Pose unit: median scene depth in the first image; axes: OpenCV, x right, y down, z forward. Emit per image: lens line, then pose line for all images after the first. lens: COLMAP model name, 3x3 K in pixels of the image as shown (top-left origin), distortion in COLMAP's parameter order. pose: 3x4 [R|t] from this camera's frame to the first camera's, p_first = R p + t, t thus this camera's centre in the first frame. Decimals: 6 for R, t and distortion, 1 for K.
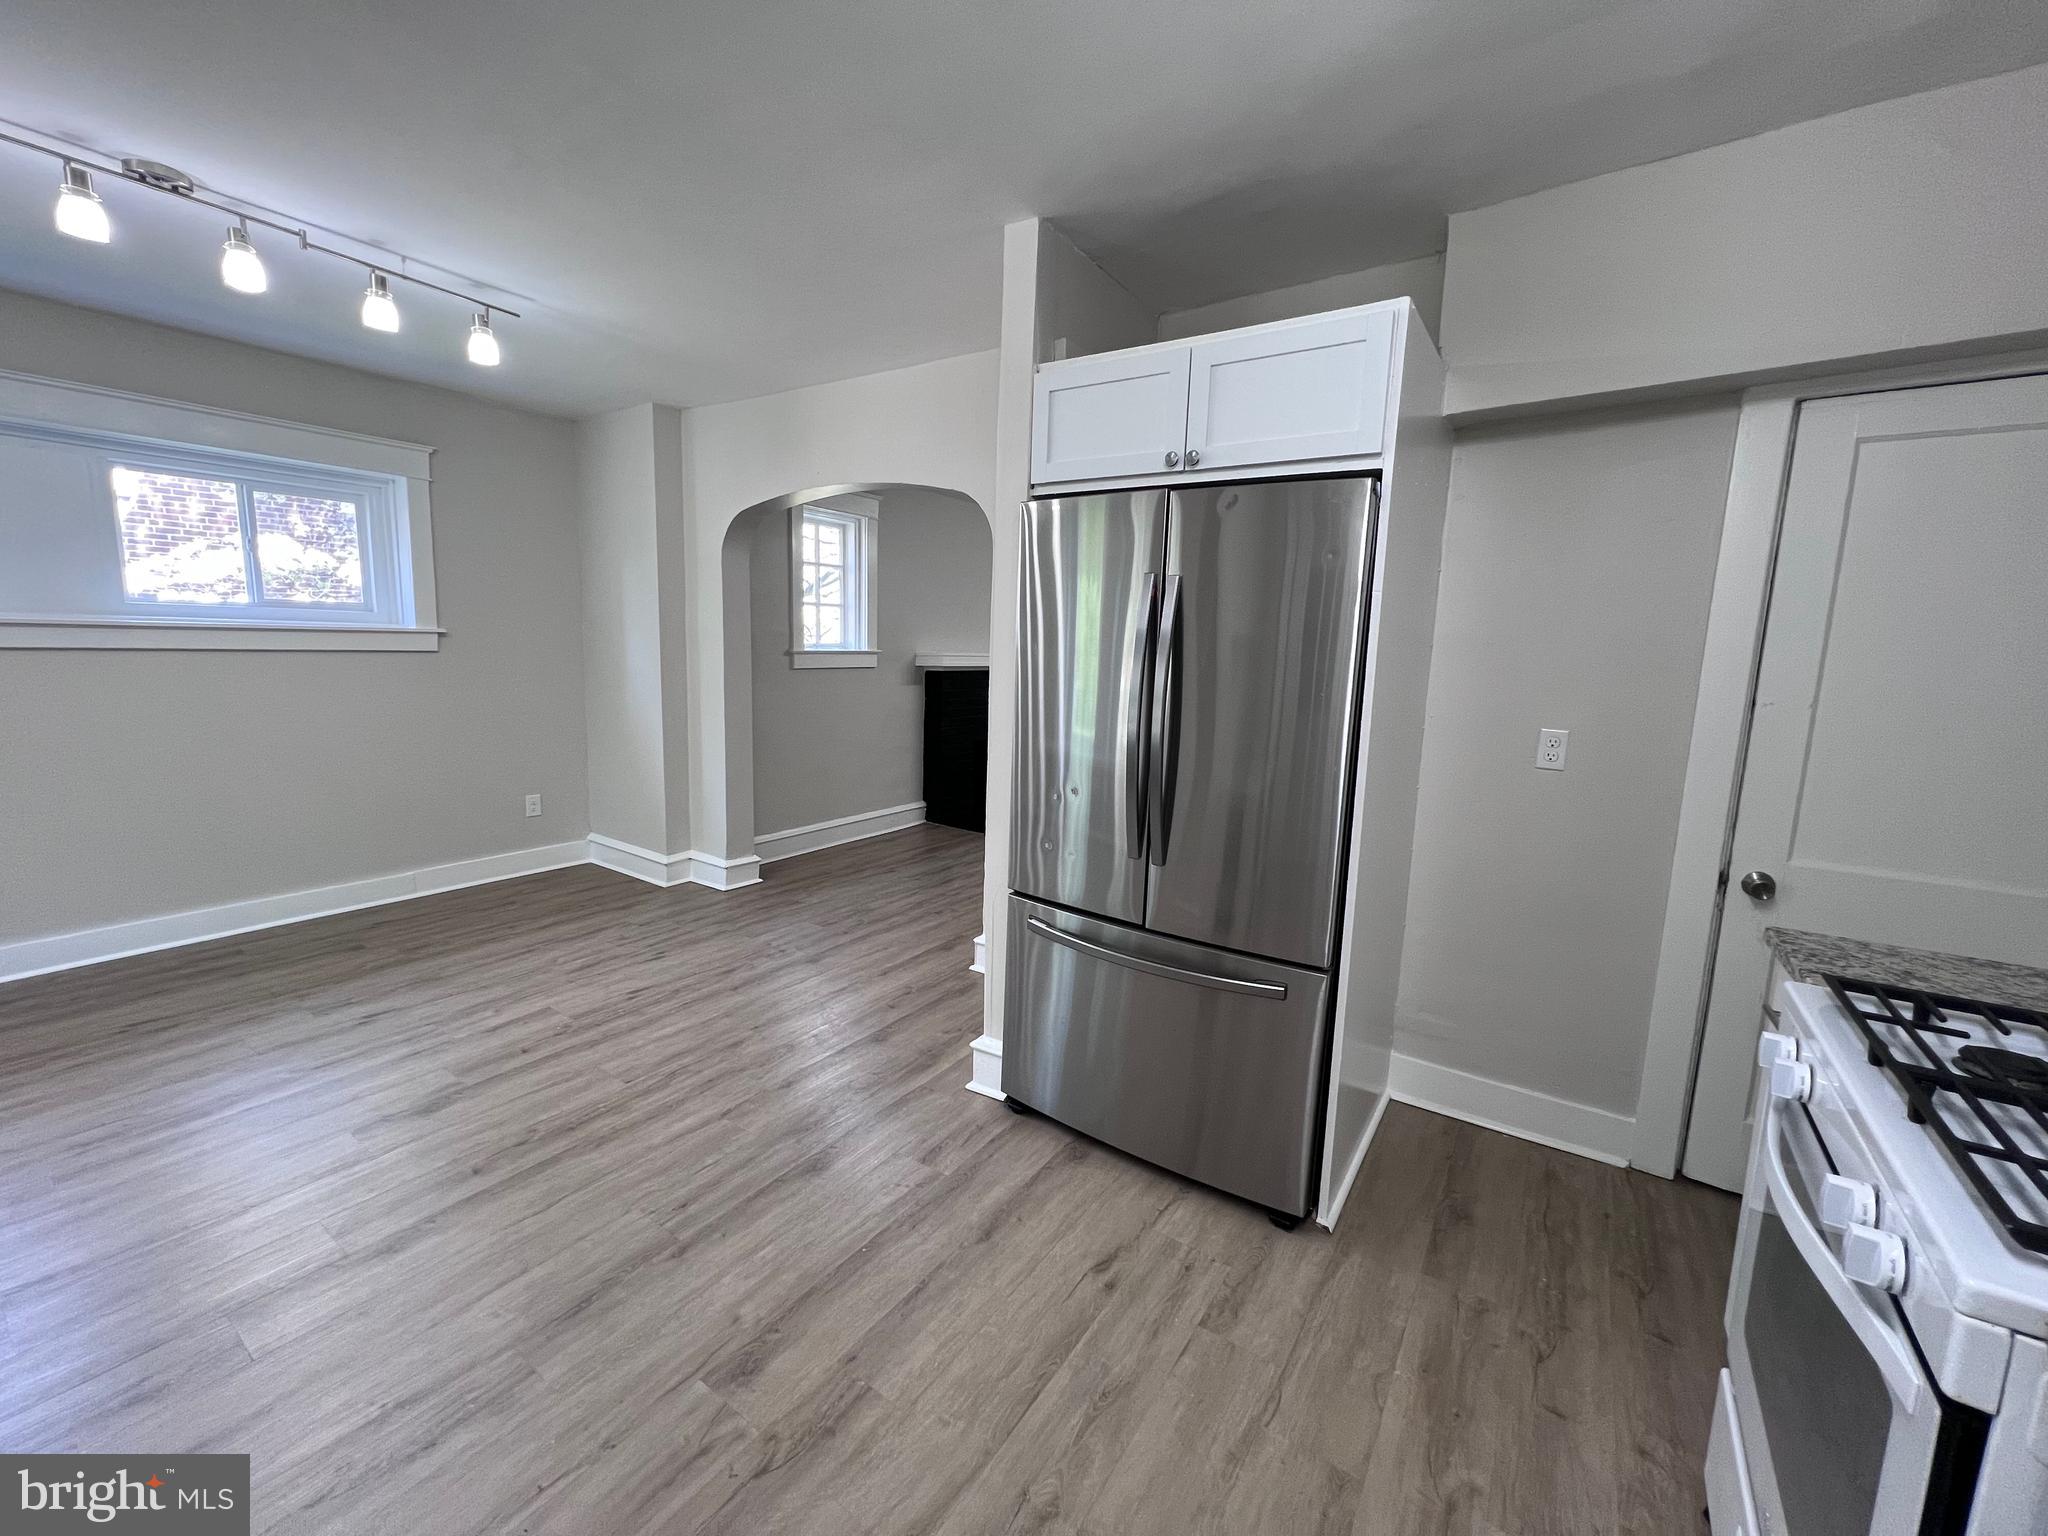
lens RADIAL K [[821.9, 0, 1021.7], [0, 821.9, 760.7], [0, 0, 1]] dist [-0.001928, 0.000798]
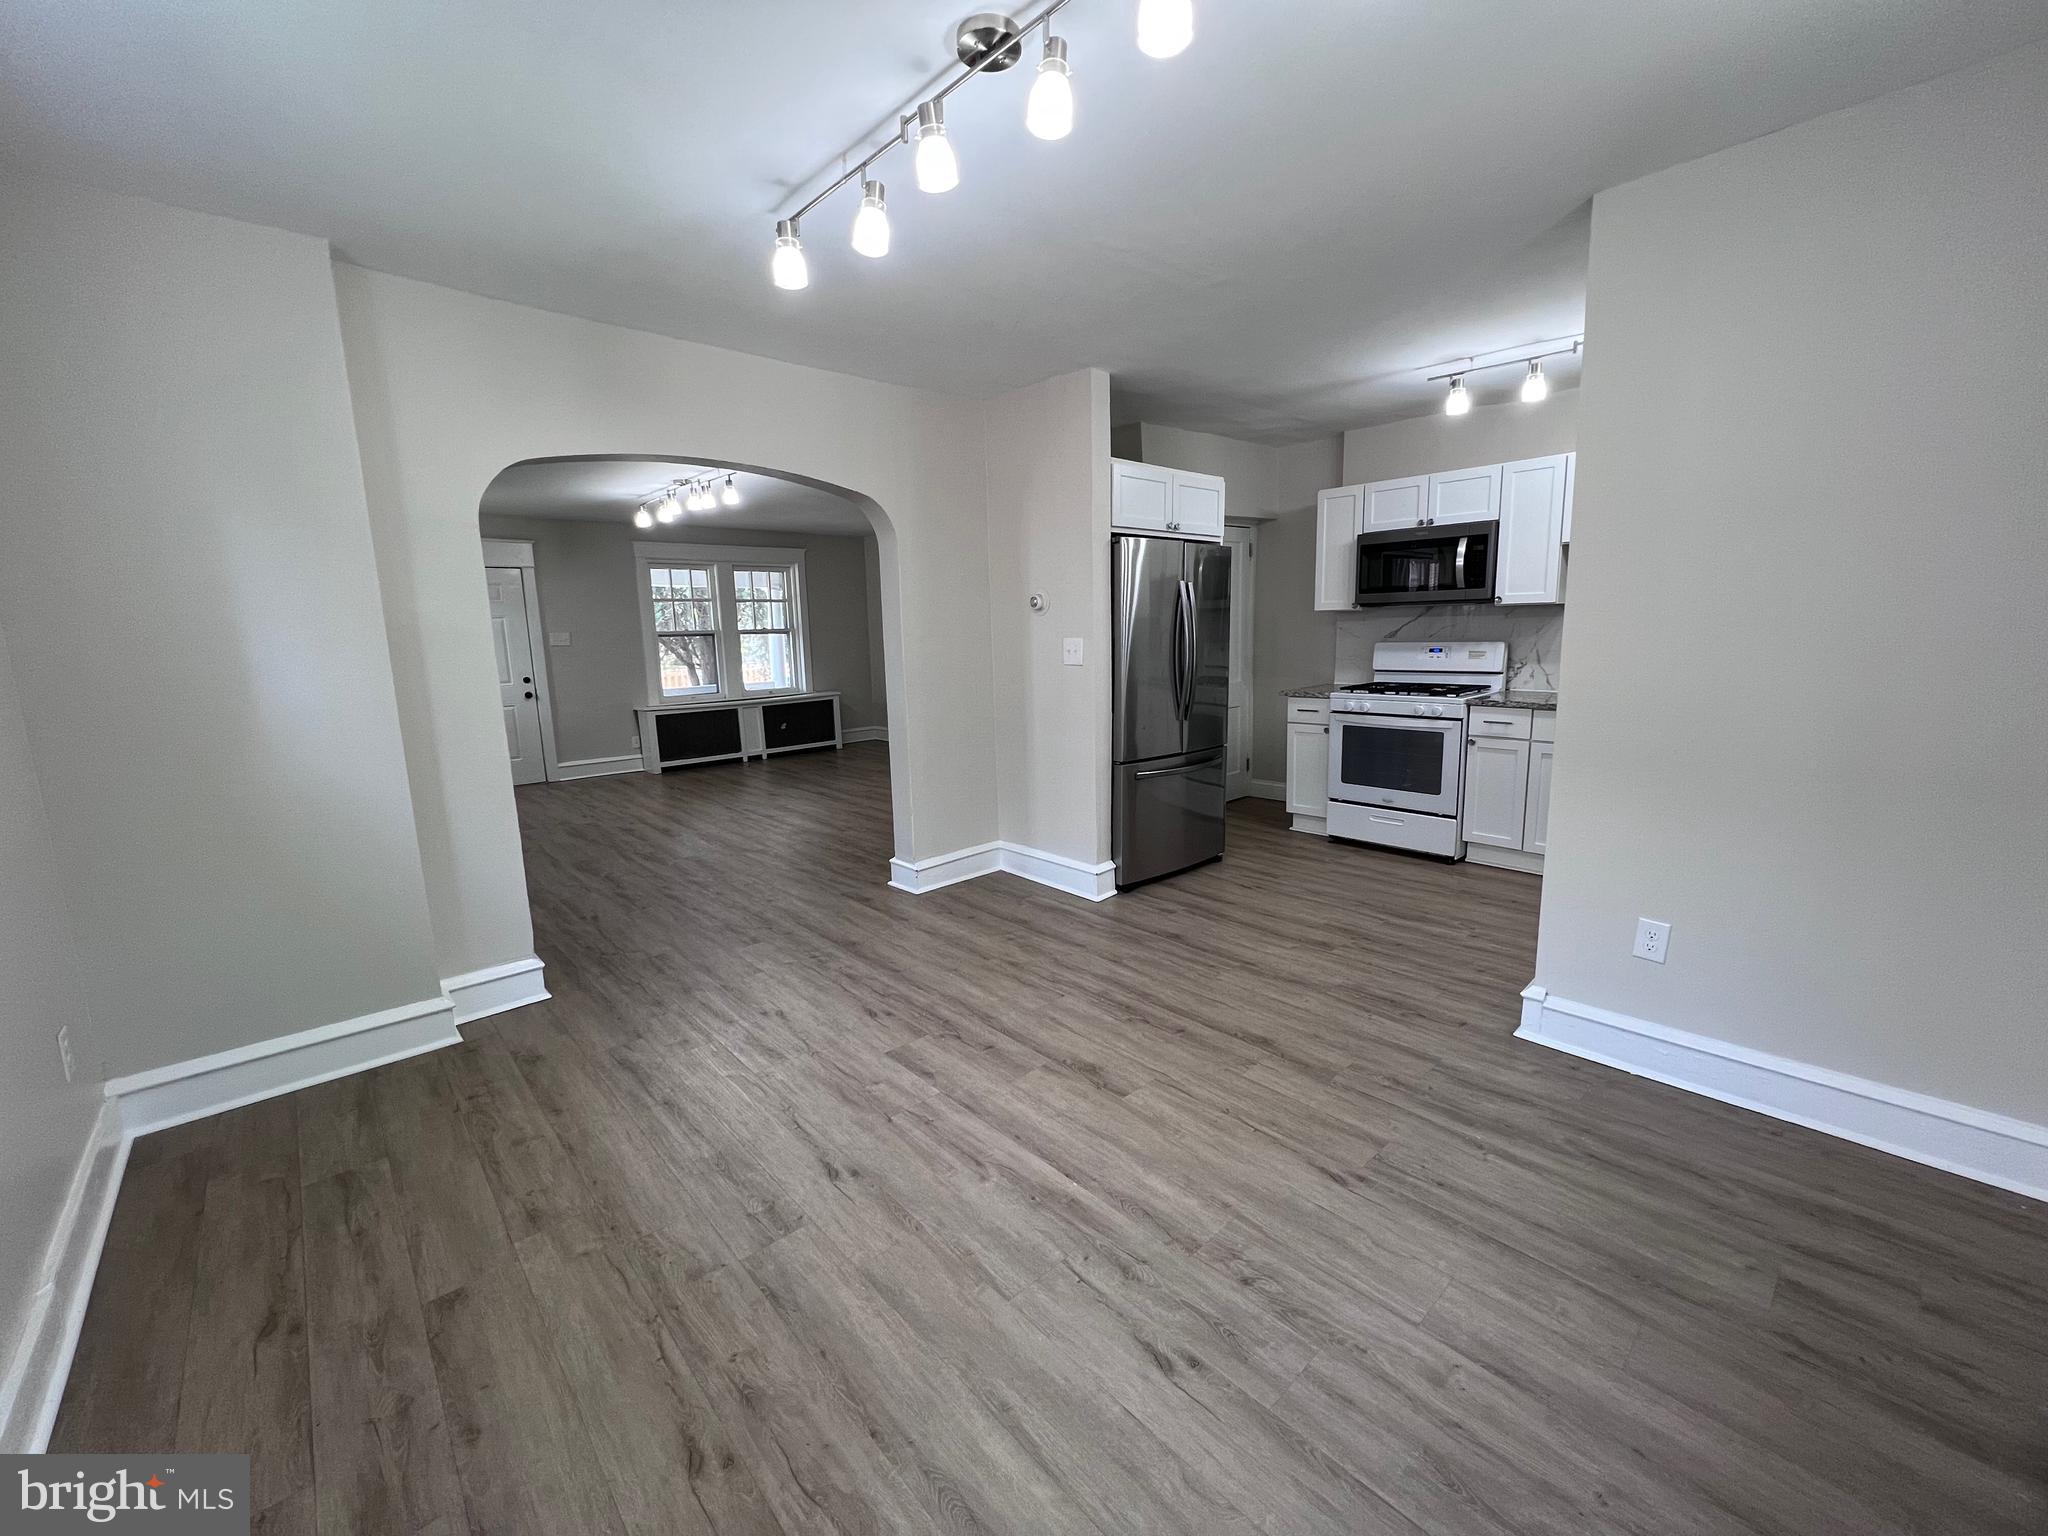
lens RADIAL K [[819.0, 0, 1023.2], [0, 819.0, 759.2], [0, 0, 1]] dist [0.000998, 0.000328]
pose [[0.231858, -0.195253, 0.952952, -1.584548], [0.171419, 0.972518, 0.157555, -0.144586], [-0.957527, 0.126824, 0.258956, 0.710951]]
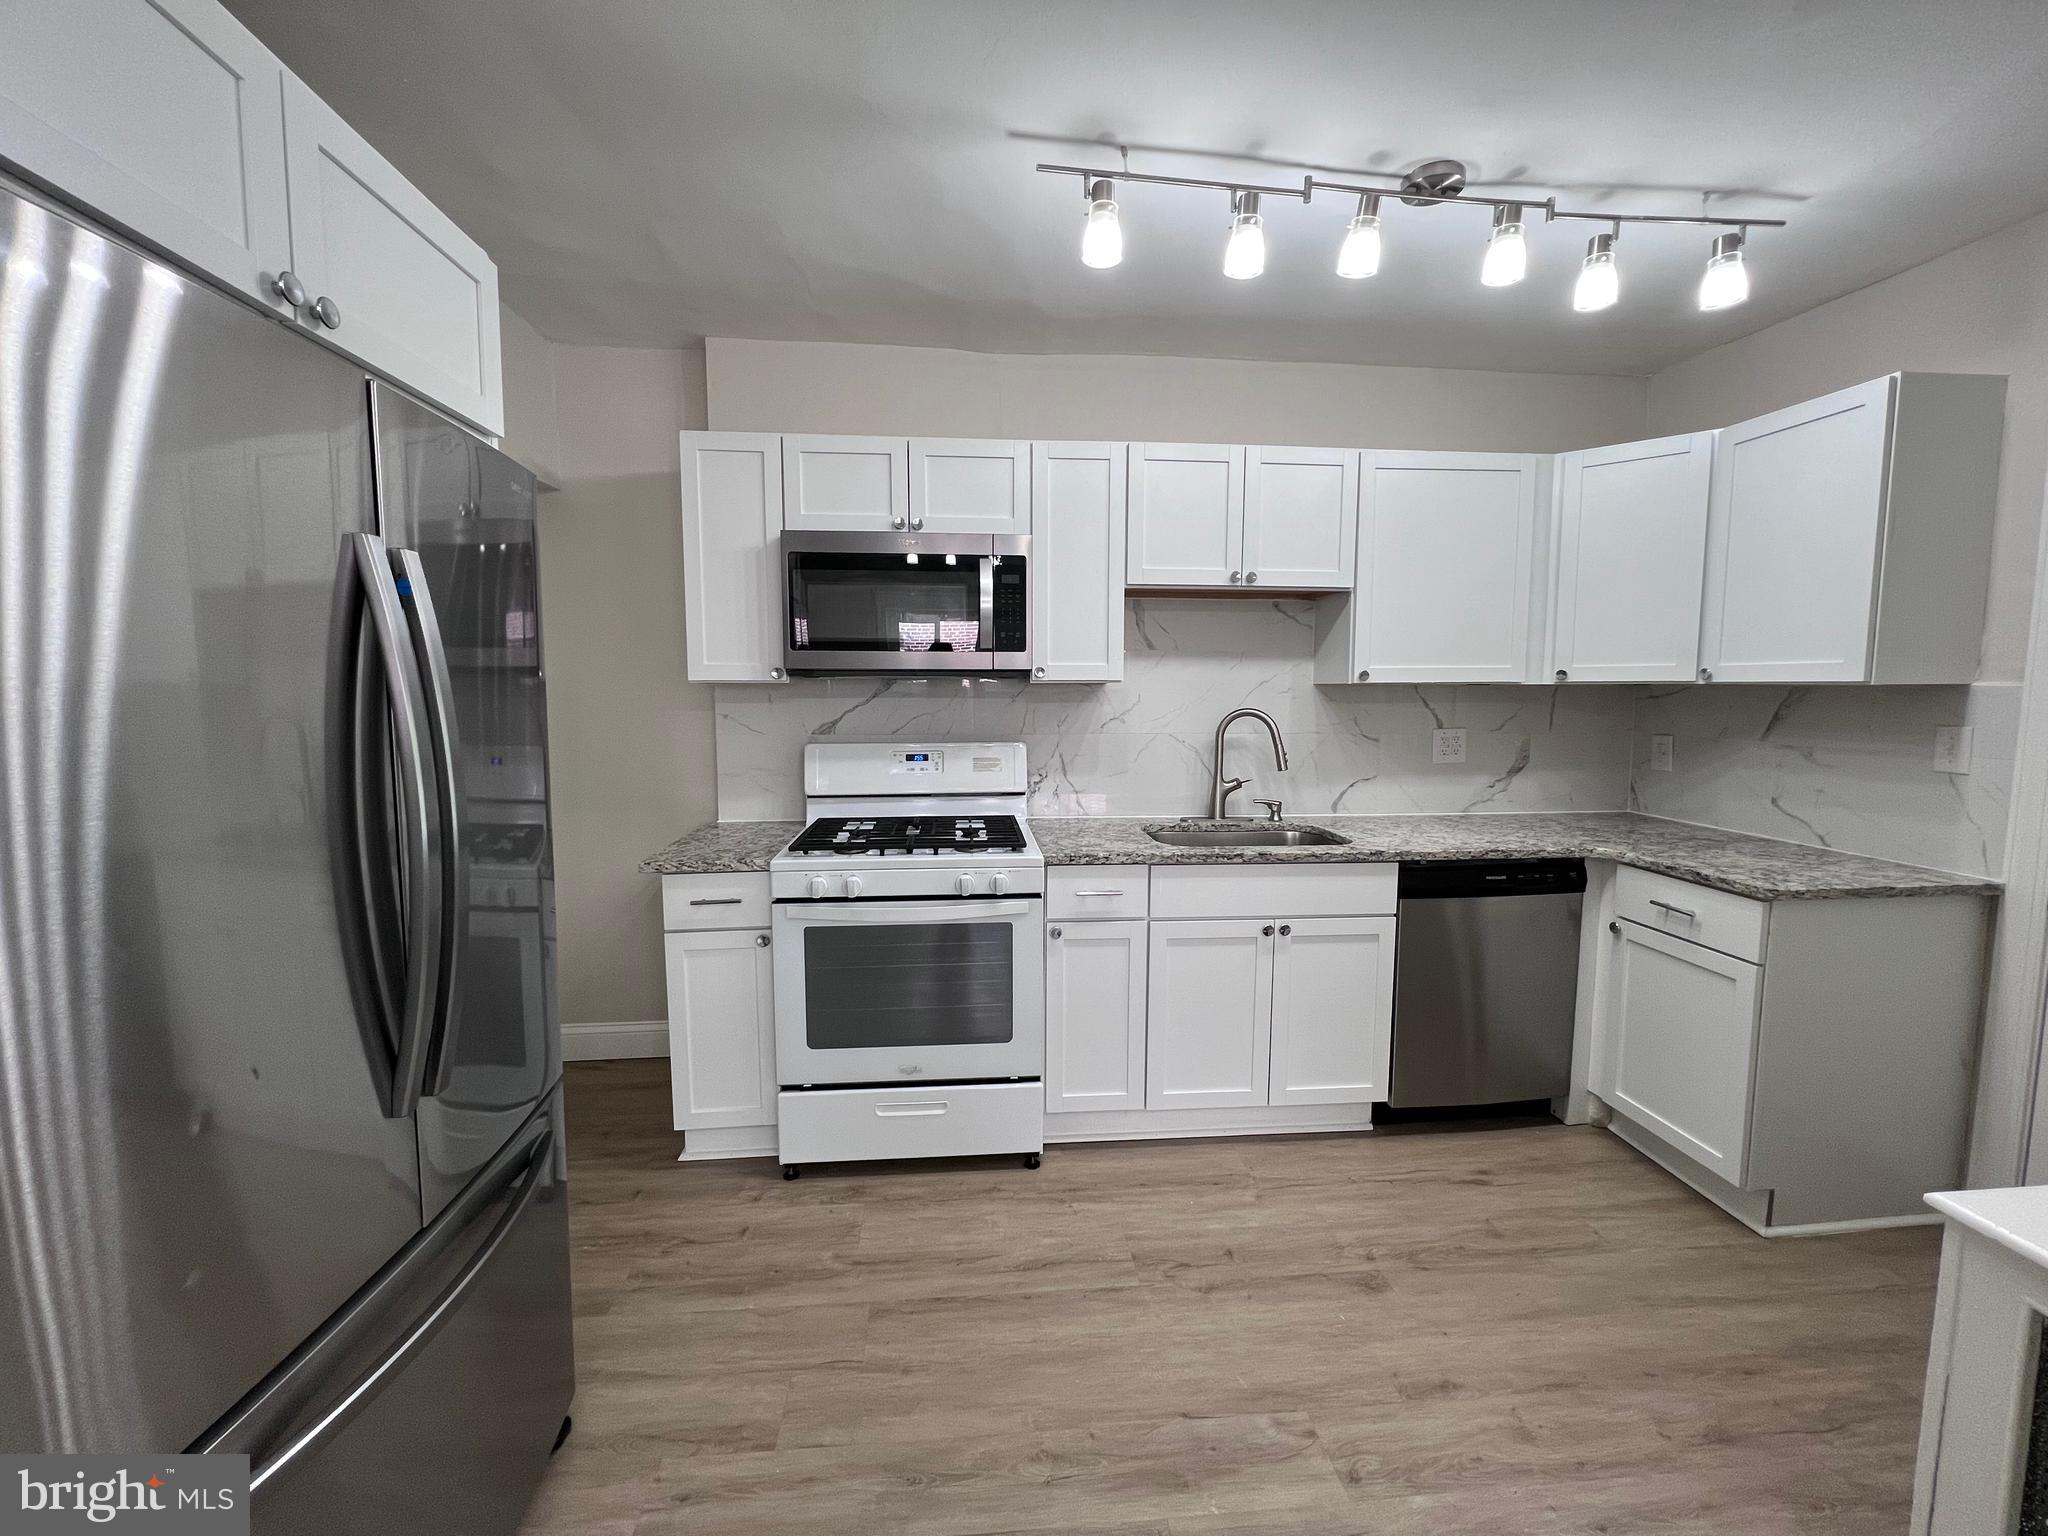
lens RADIAL K [[821.9, 0, 1021.7], [0, 821.9, 760.7], [0, 0, 1]] dist [-0.001928, 0.000798]
pose [[-0.631881, -0.101461, 0.768396, -0.375387], [0.088763, 0.975399, 0.201787, -0.126361], [-0.769966, 0.195710, -0.607330, 0.804755]]
